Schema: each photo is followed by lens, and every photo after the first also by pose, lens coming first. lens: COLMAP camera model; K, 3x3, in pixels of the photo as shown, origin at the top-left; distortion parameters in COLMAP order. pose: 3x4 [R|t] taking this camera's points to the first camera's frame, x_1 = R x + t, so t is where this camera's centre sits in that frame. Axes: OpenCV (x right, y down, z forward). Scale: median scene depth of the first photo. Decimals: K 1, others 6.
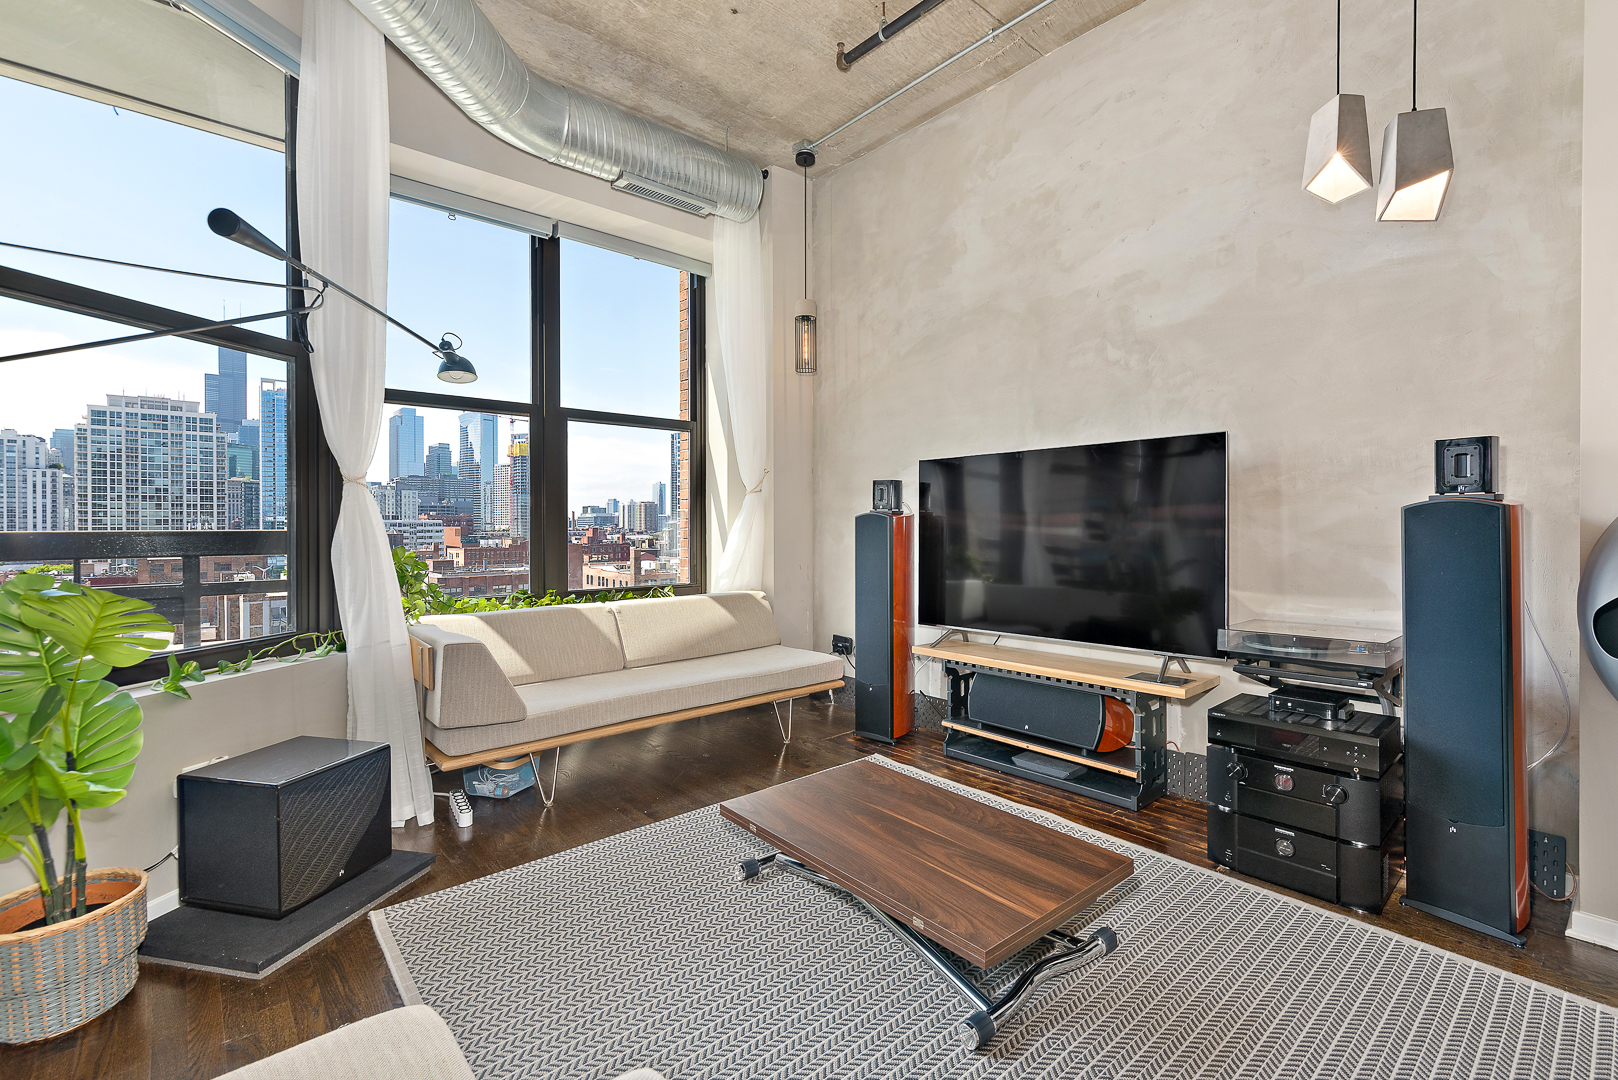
lens RADIAL K [[719.5, 0, 815.0], [0, 719.5, 522.6], [0, 0, 1]] dist [-0.000575, 0.000475]
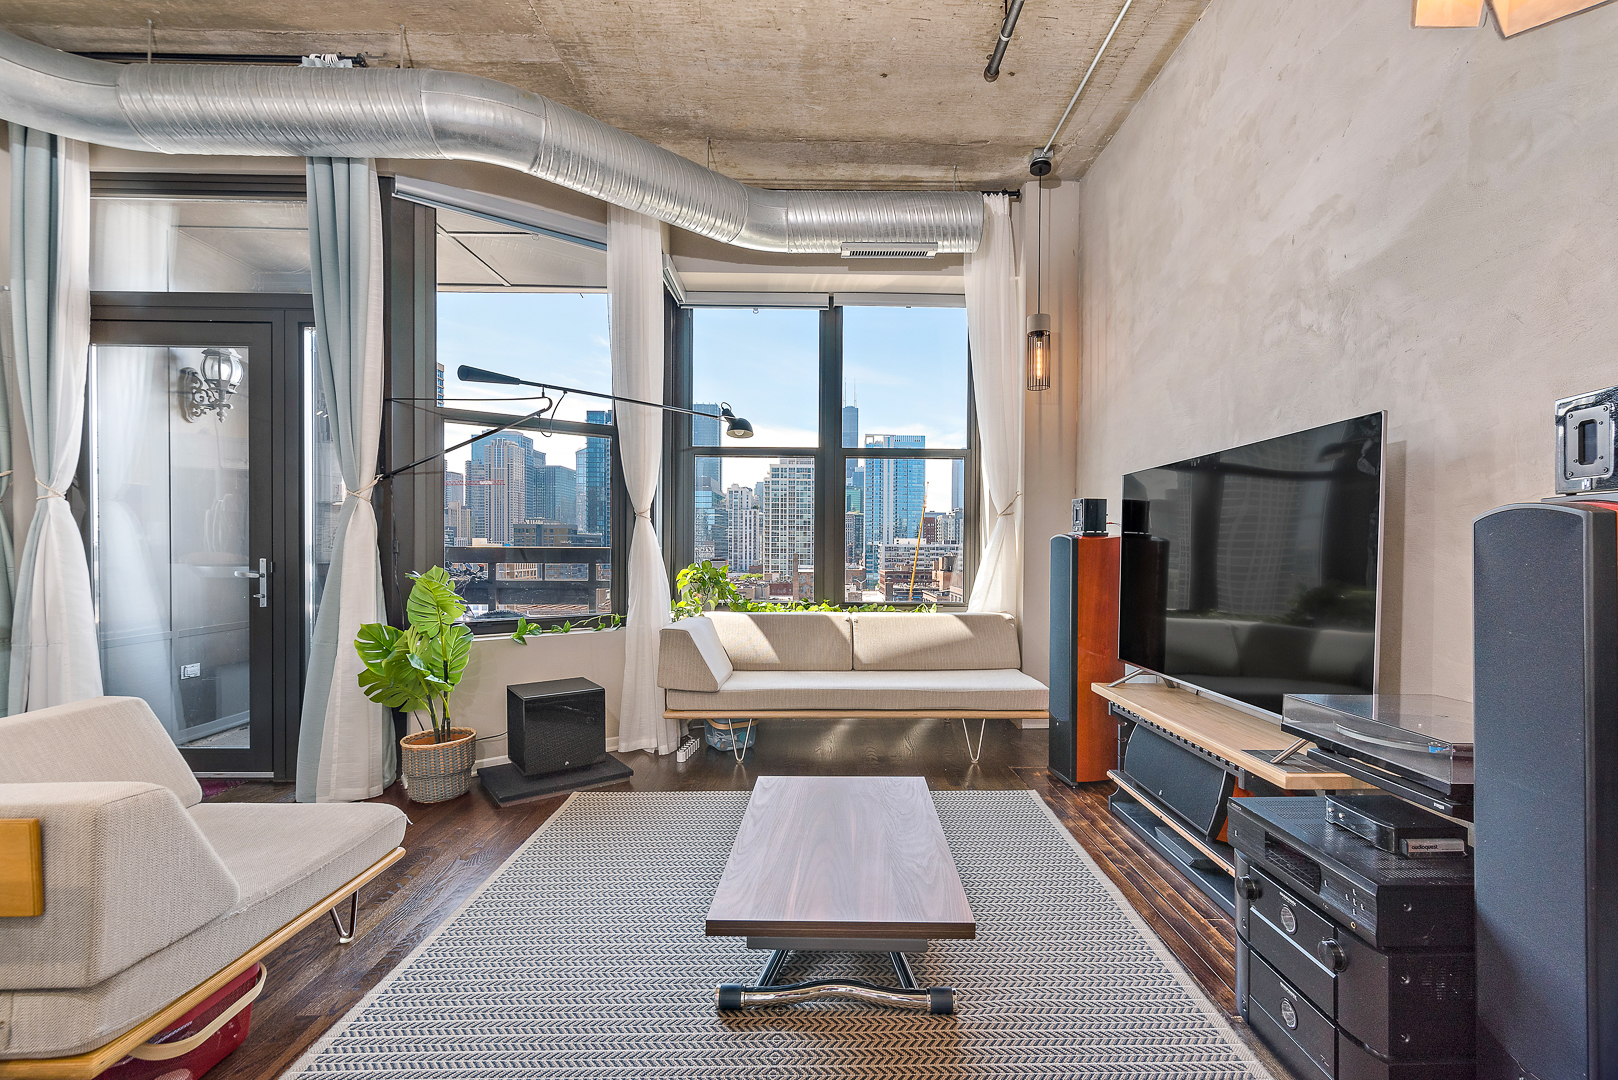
lens RADIAL K [[695.6, 0, 812.8], [0, 695.6, 548.0], [0, 0, 1]] dist [-0.000775, 0.000113]
pose [[0.756204, 0.006691, -0.654302, 0.476682], [-0.005115, 0.999978, 0.004315, 0.001336], [0.654316, 0.000084, 0.756221, 0.124573]]
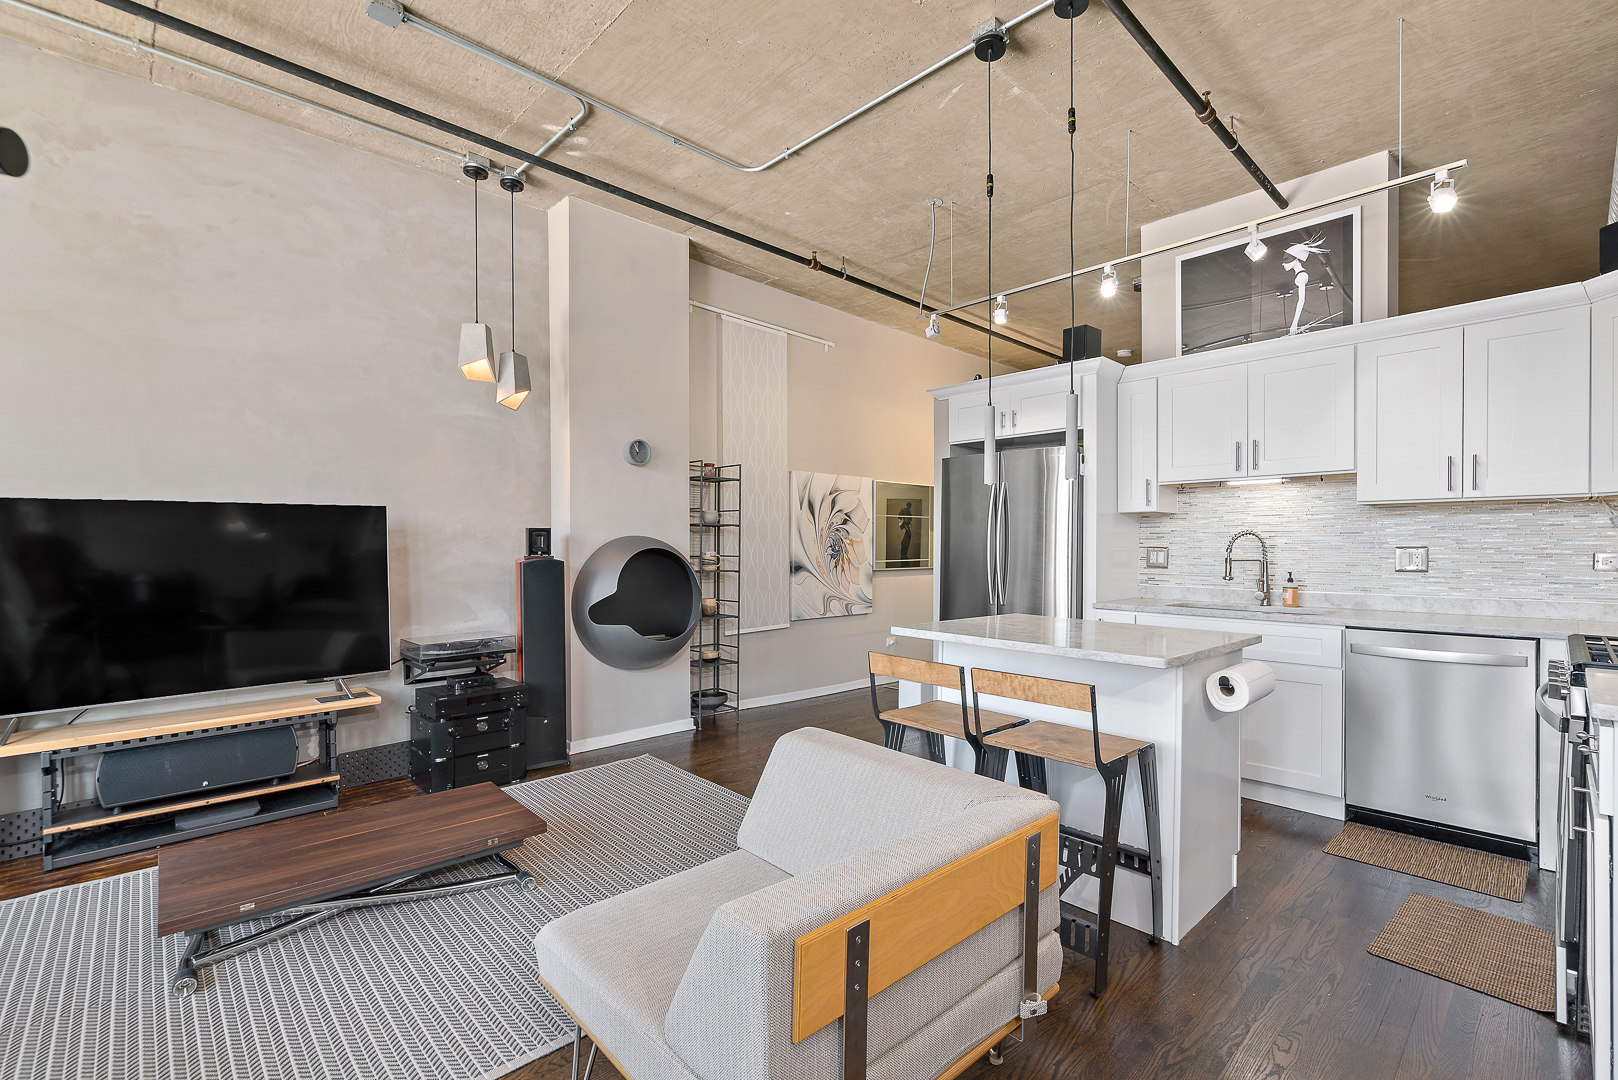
lens RADIAL K [[728.8, 0, 833.2], [0, 728.8, 550.2], [0, 0, 1]] dist [0.001589, 0.000244]
pose [[-0.048106, -0.003304, 0.998837, -0.701833], [0.006313, 0.999974, 0.003612, -0.033737], [-0.998822, 0.006480, -0.048083, 0.165791]]
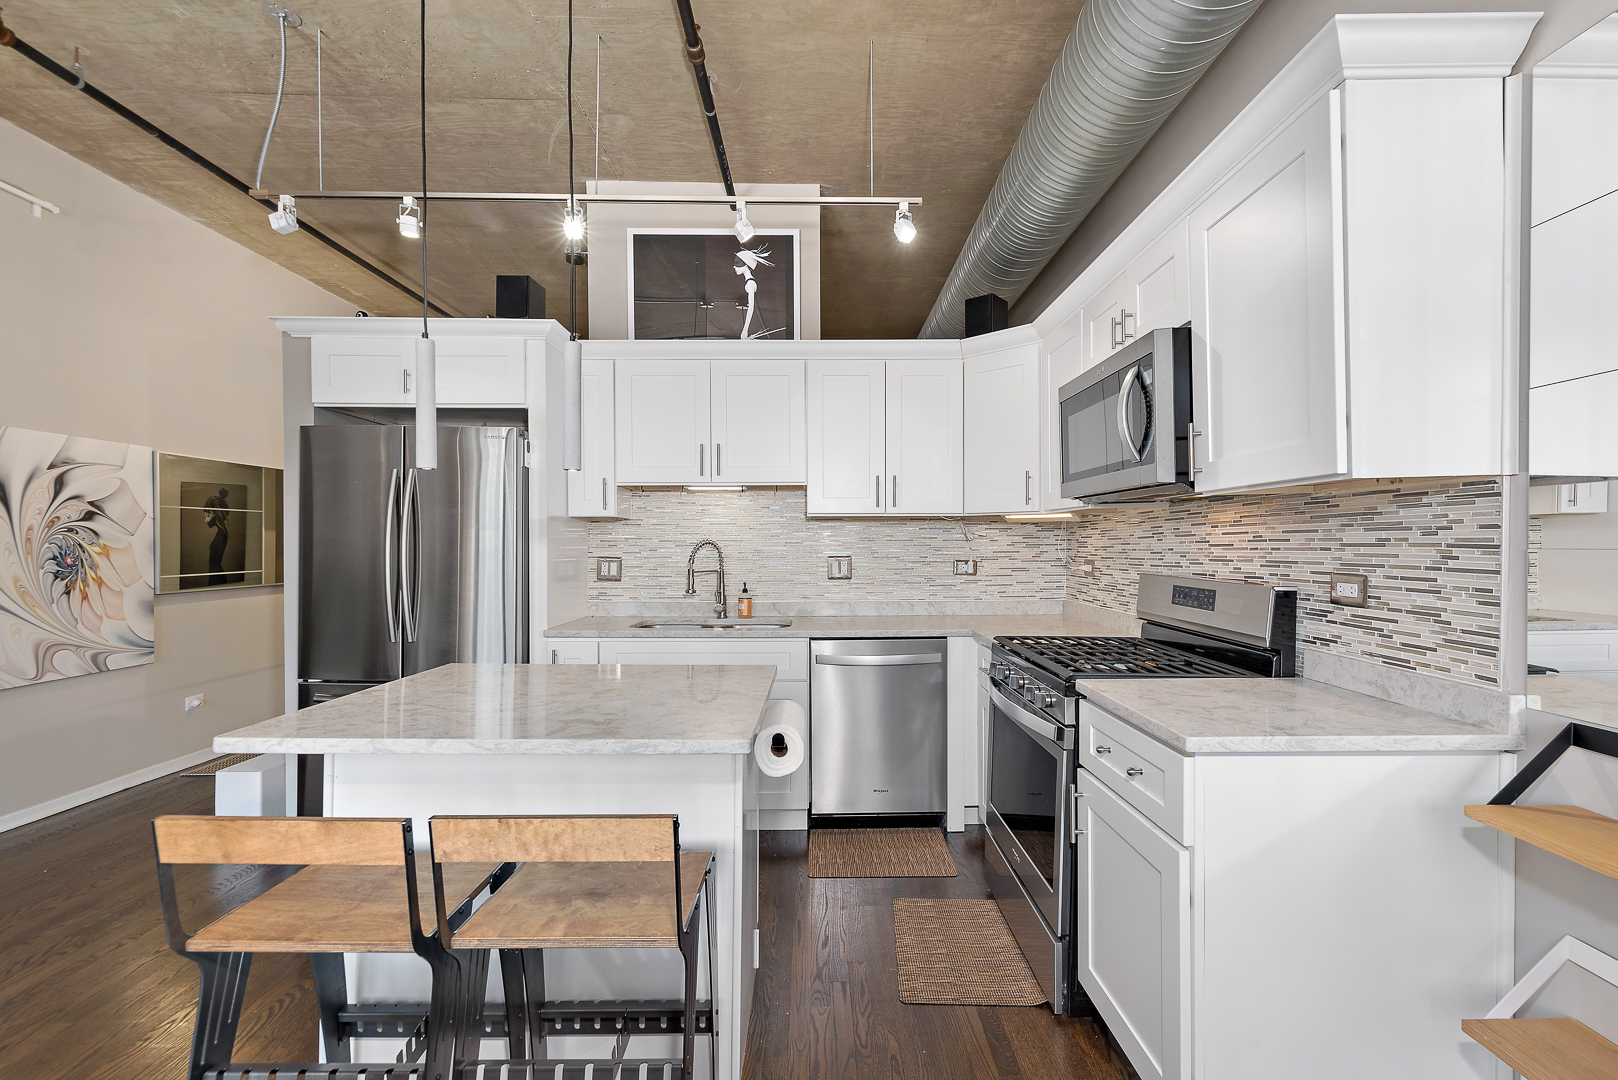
lens RADIAL K [[699.5, 0, 824.4], [0, 699.5, 550.2], [0, 0, 1]] dist [0.002201, 0.000146]
pose [[-0.762820, -0.002801, 0.646605, -0.384632], [0.007031, 0.999896, 0.012625, -0.053138], [-0.646573, 0.014177, -0.762720, 0.136871]]
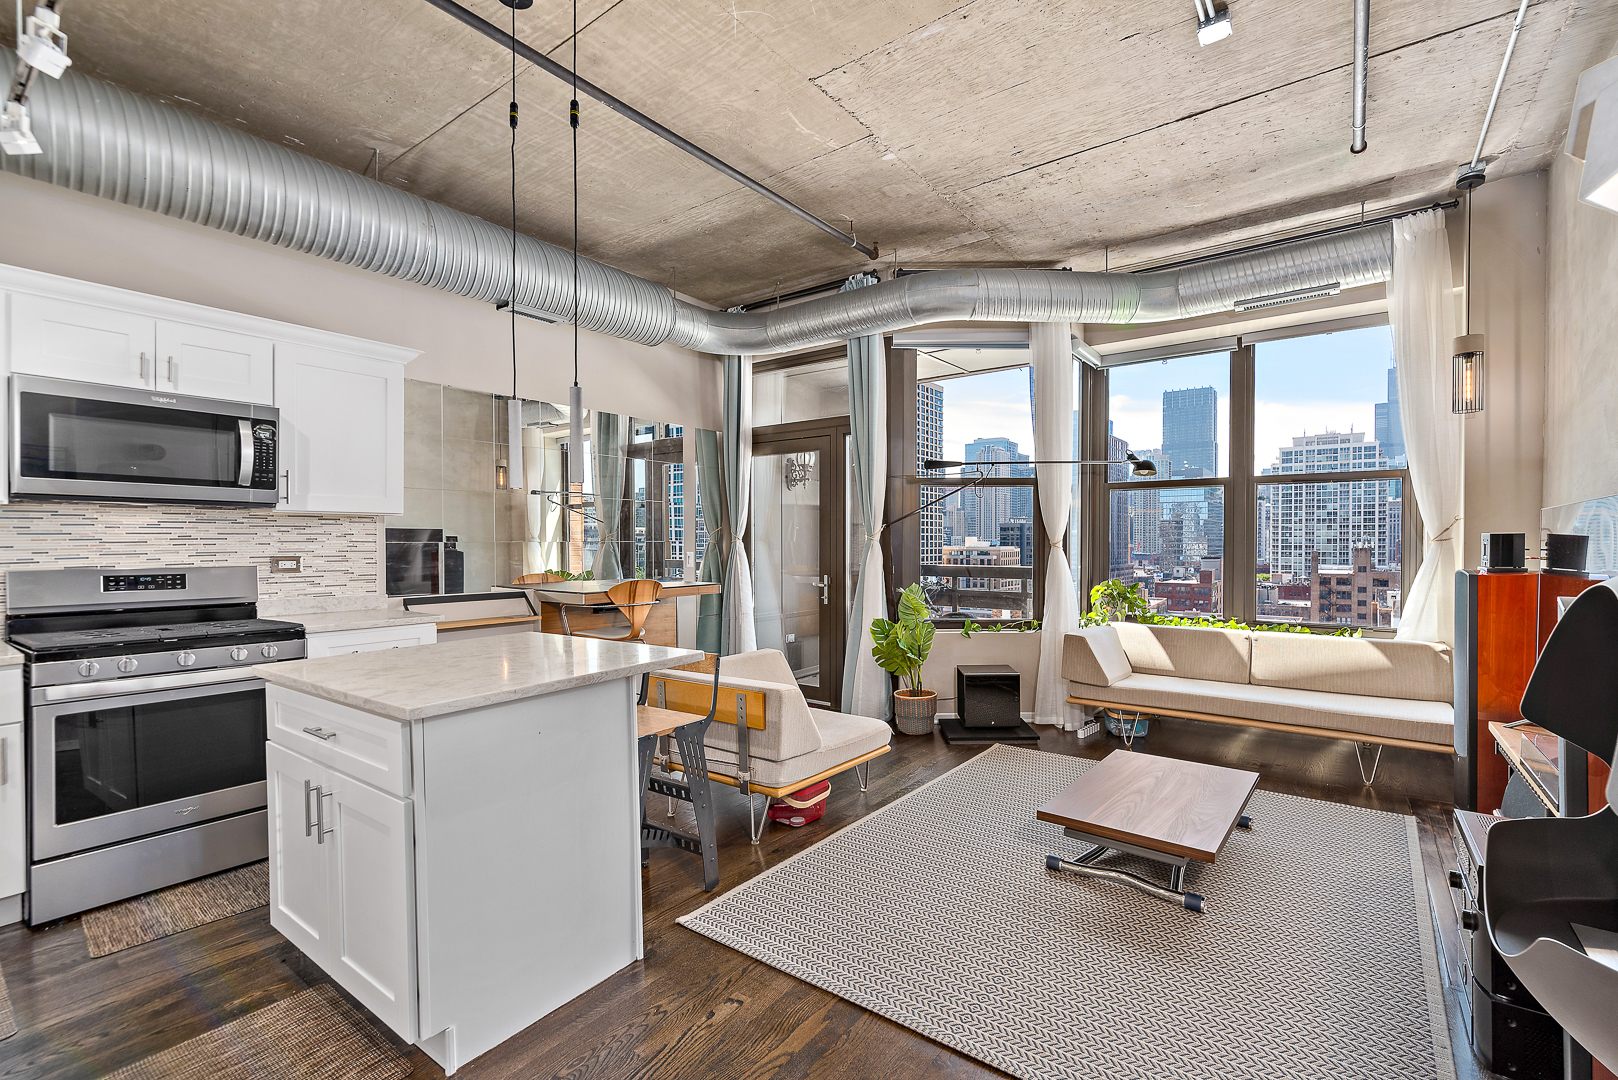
lens RADIAL K [[703.1, 0, 876.3], [0, 703.1, 548.3], [0, 0, 1]] dist [-0.000130, -0.000295]
pose [[0.268389, 0.015047, -0.963193, 0.843588], [-0.005527, 0.999886, 0.014080, -0.056710], [0.963295, 0.001545, 0.268442, 0.036595]]
